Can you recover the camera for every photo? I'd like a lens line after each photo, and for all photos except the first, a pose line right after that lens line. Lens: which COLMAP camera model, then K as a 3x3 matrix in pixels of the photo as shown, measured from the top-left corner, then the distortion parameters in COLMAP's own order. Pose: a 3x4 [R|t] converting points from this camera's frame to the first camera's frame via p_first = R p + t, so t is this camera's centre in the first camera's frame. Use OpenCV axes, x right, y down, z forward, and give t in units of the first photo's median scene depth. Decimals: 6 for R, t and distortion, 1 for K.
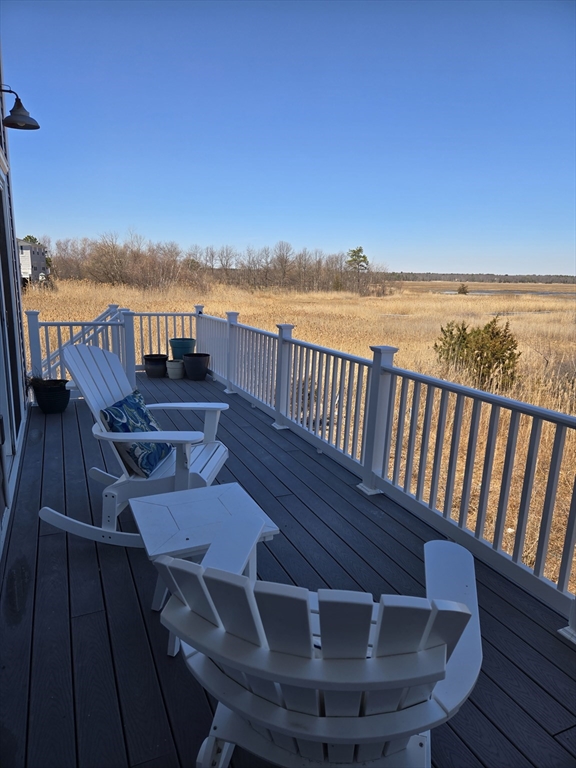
lens RADIAL K [[498.3, 0, 287.1], [0, 498.3, 386.2], [0, 0, 1]] dist [-0.006769, -0.002739]
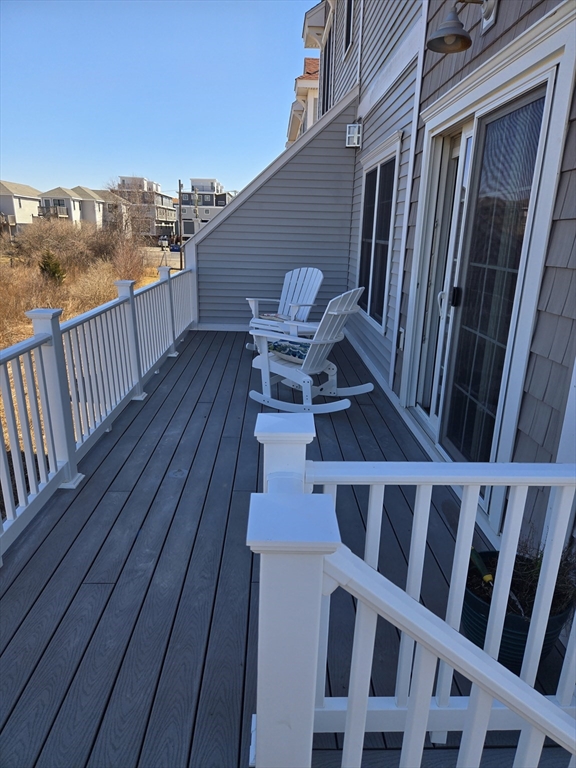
lens RADIAL K [[498.3, 0, 288.6], [0, 498.3, 387.5], [0, 0, 1]] dist [-0.006769, -0.002739]
pose [[-0.919027, -0.165135, 0.357938, -0.594130], [0.038391, 0.866213, 0.498198, -0.403667], [-0.392320, 0.471599, -0.789733, 1.725297]]
